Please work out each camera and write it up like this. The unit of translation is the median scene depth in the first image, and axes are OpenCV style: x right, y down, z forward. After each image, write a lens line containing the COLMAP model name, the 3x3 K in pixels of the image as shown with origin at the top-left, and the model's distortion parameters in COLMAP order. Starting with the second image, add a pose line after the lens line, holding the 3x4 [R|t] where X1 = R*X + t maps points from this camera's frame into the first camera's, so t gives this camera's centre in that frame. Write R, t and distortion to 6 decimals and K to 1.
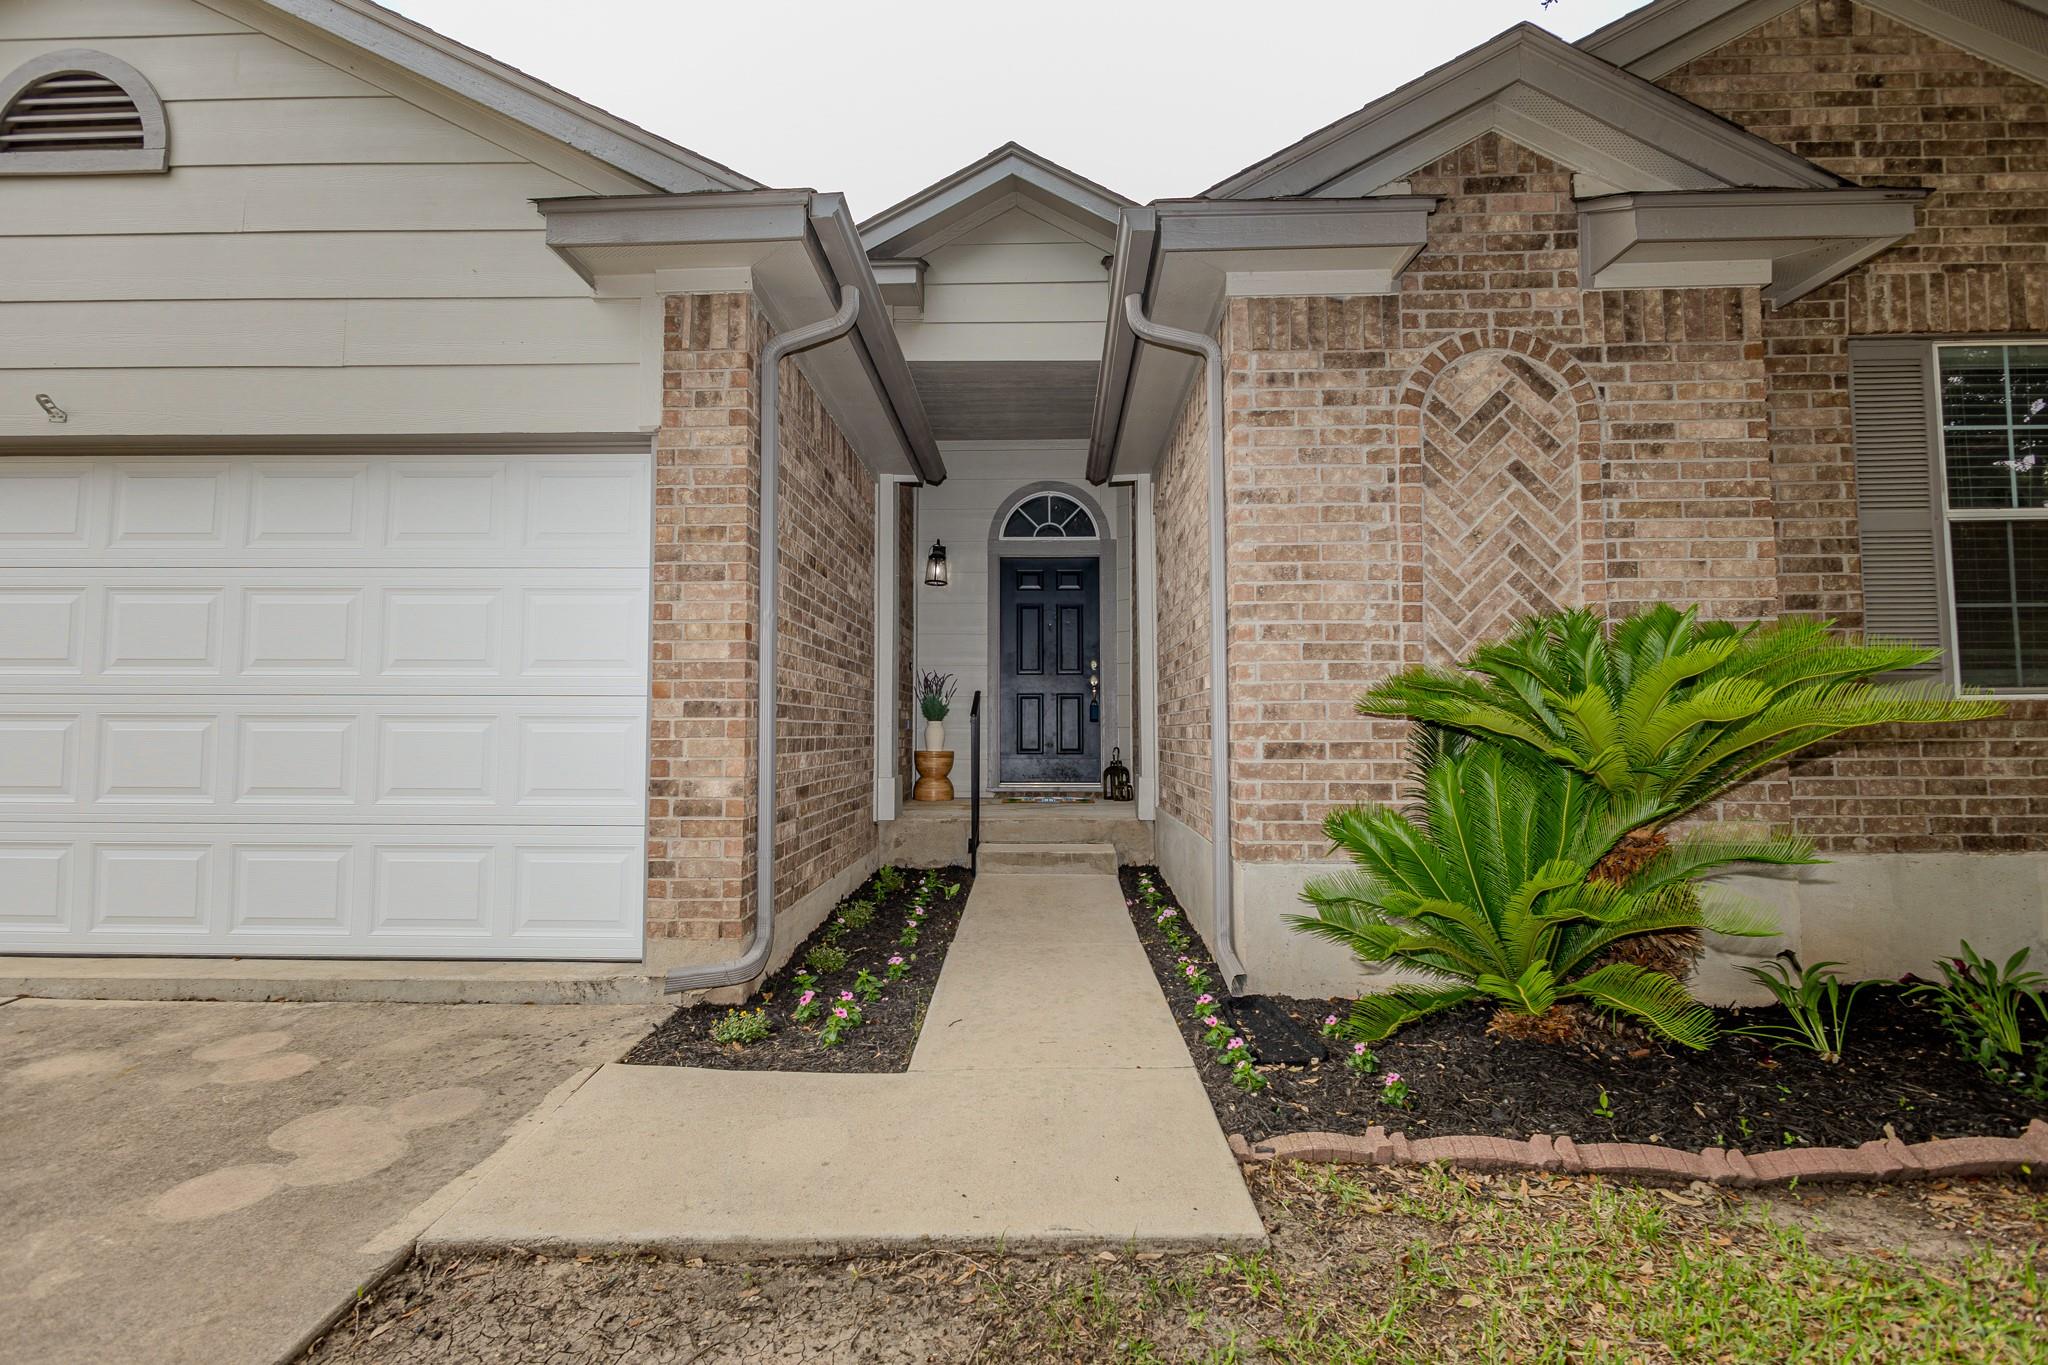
lens RADIAL K [[927.9, 0, 1023.3], [0, 927.9, 678.1], [0, 0, 1]] dist [0.018502, -0.007496]
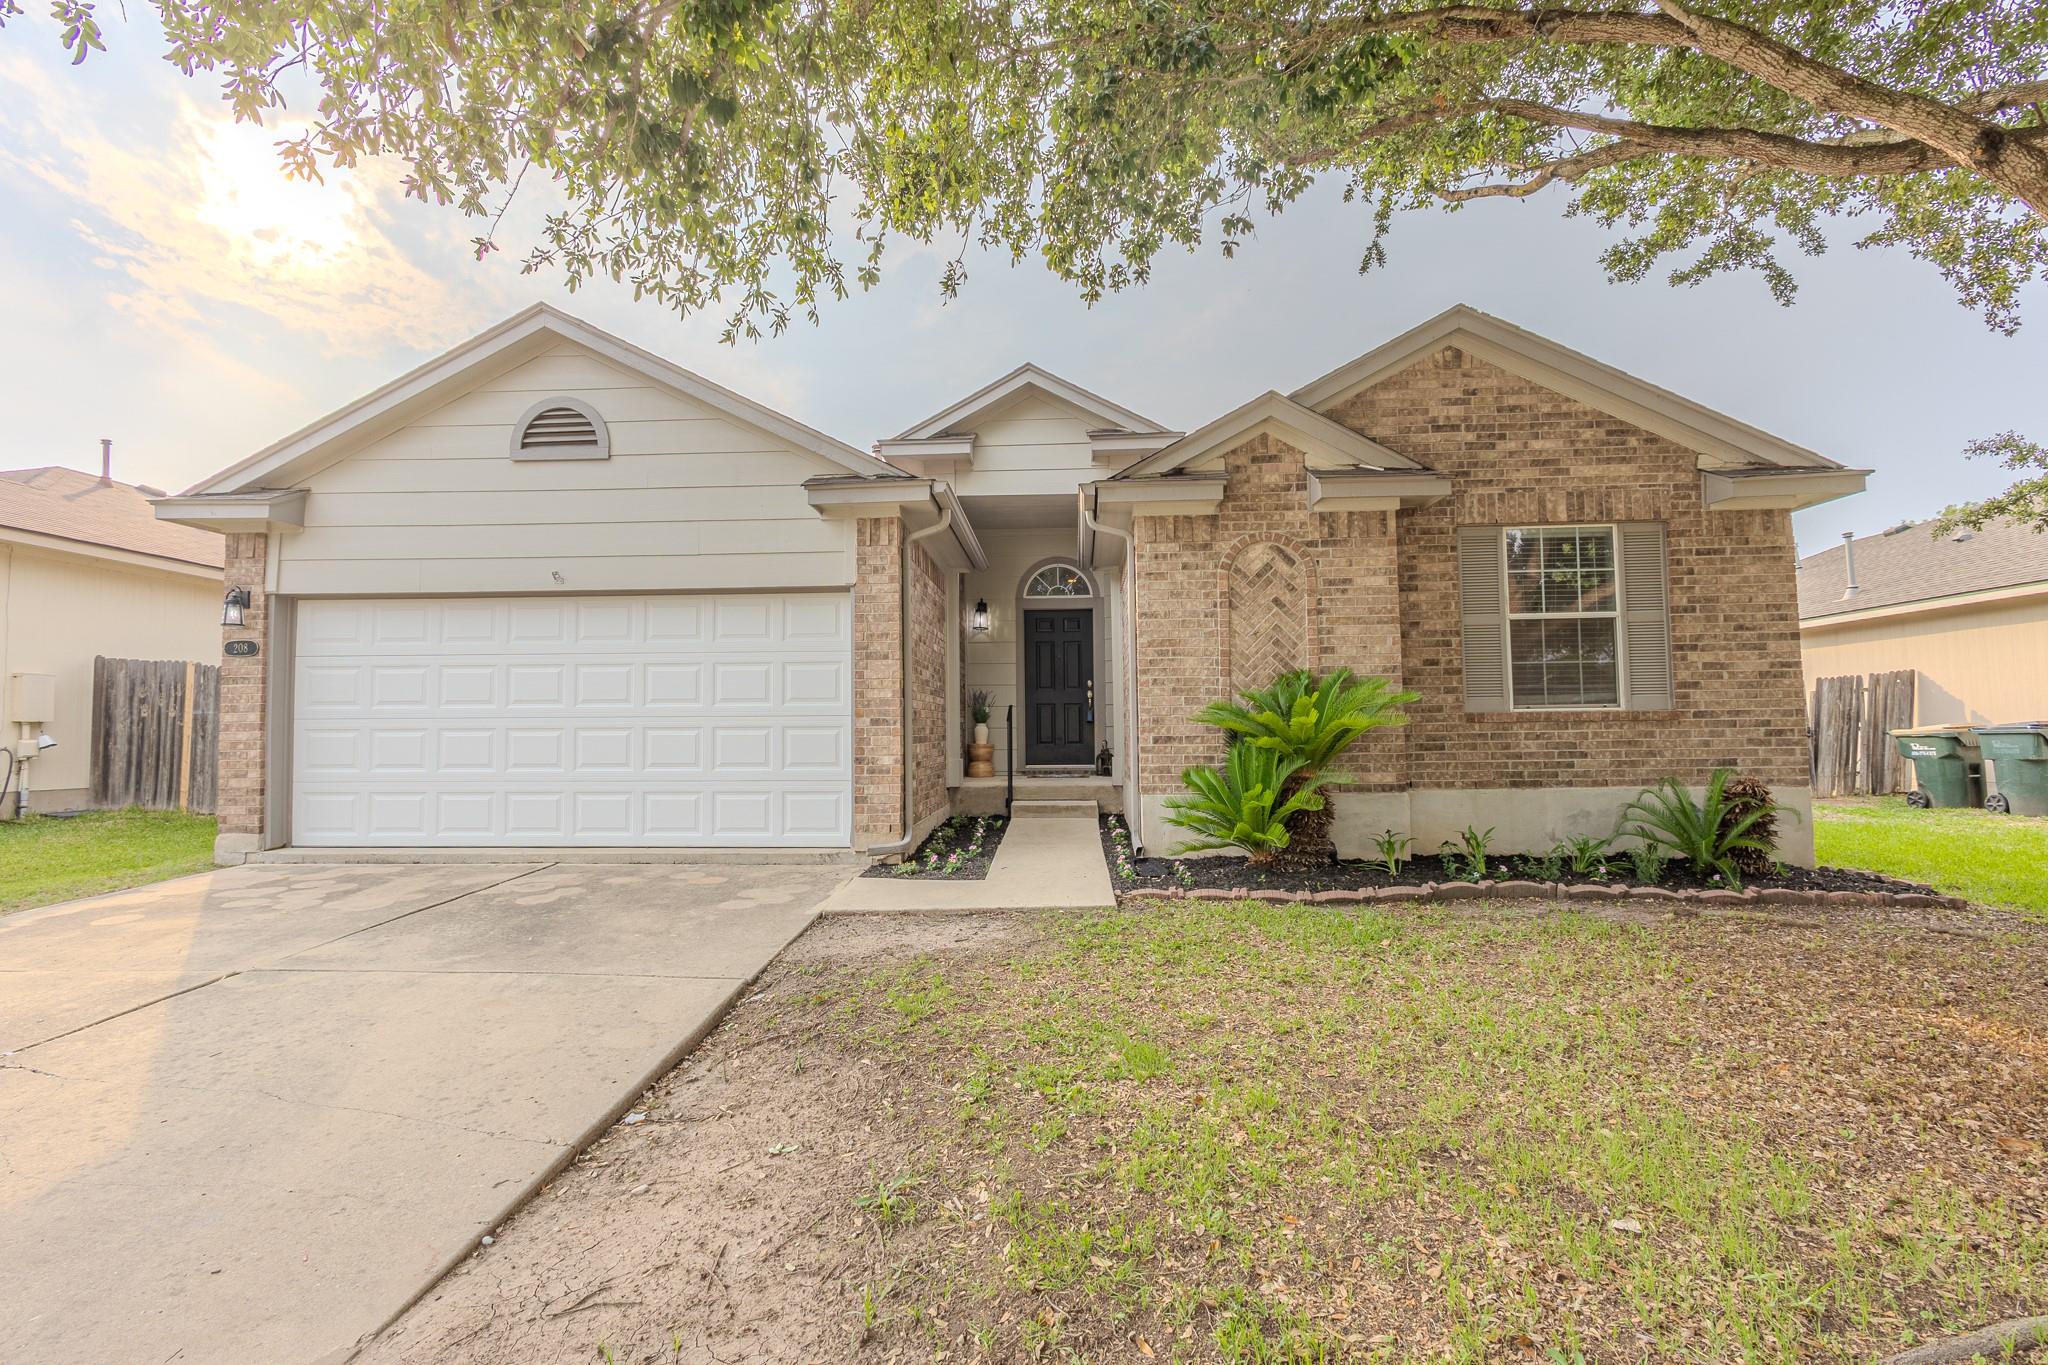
lens RADIAL K [[932.7, 0, 1024.0], [0, 932.7, 682.5], [0, 0, 1]] dist [0.002620, -0.000006]
pose [[0.999564, -0.009448, -0.027986, 0.032998], [0.009687, 0.999918, 0.008407, -0.067171], [0.027904, -0.008674, 0.999573, -1.033226]]
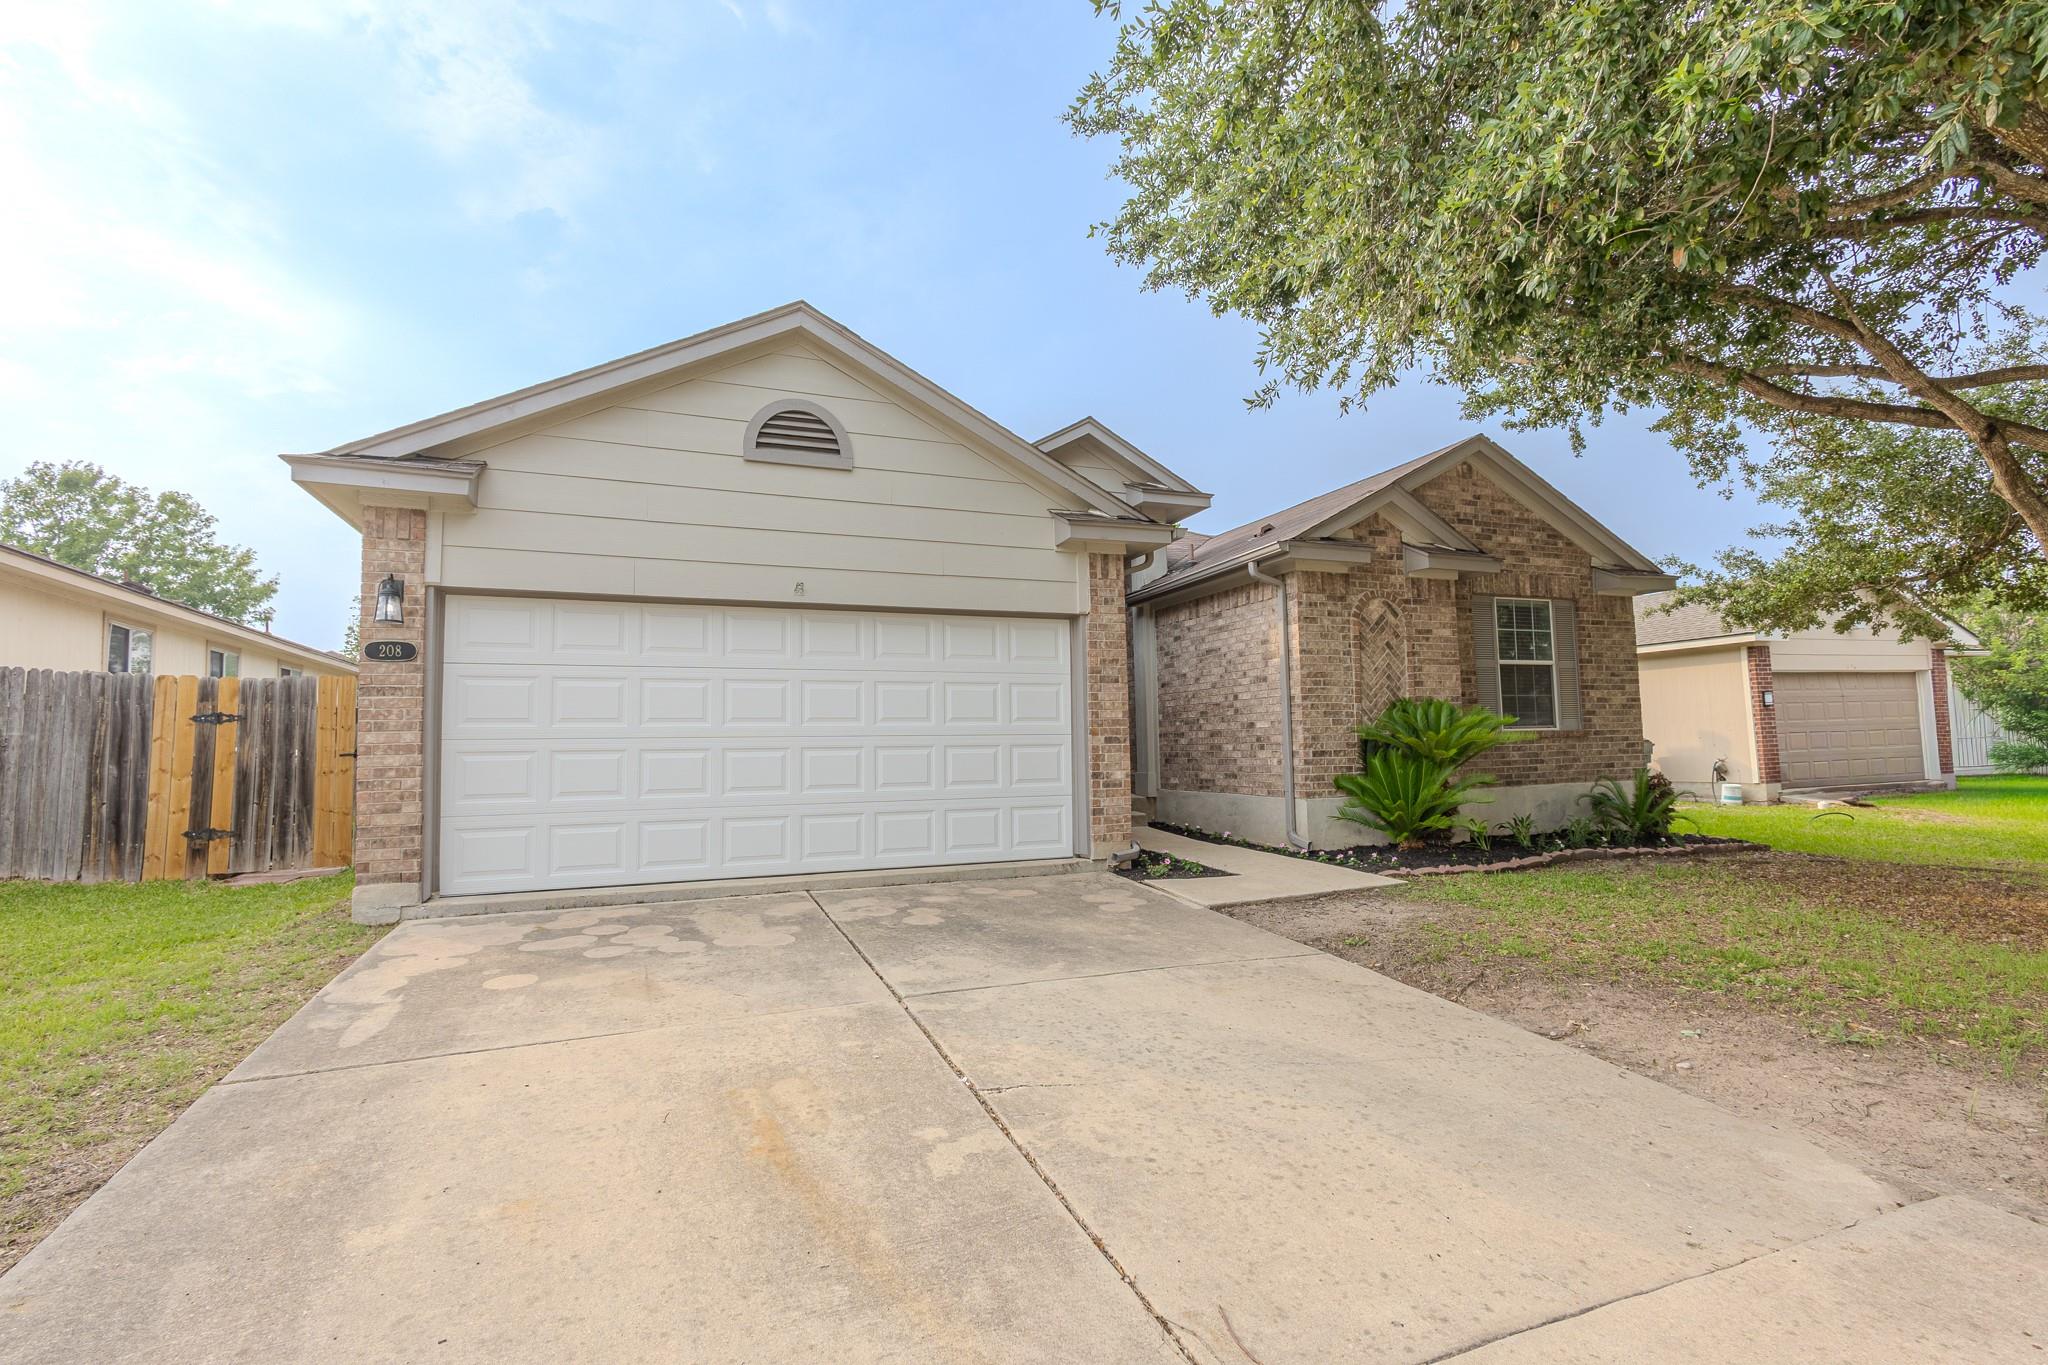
lens RADIAL K [[932.7, 0, 1024.0], [0, 932.7, 682.5], [0, 0, 1]] dist [0.002620, -0.000006]
pose [[0.917553, 0.012464, 0.397417, -1.415488], [-0.006114, 0.999833, -0.017242, -0.064543], [-0.397566, 0.013391, 0.917476, -0.973272]]
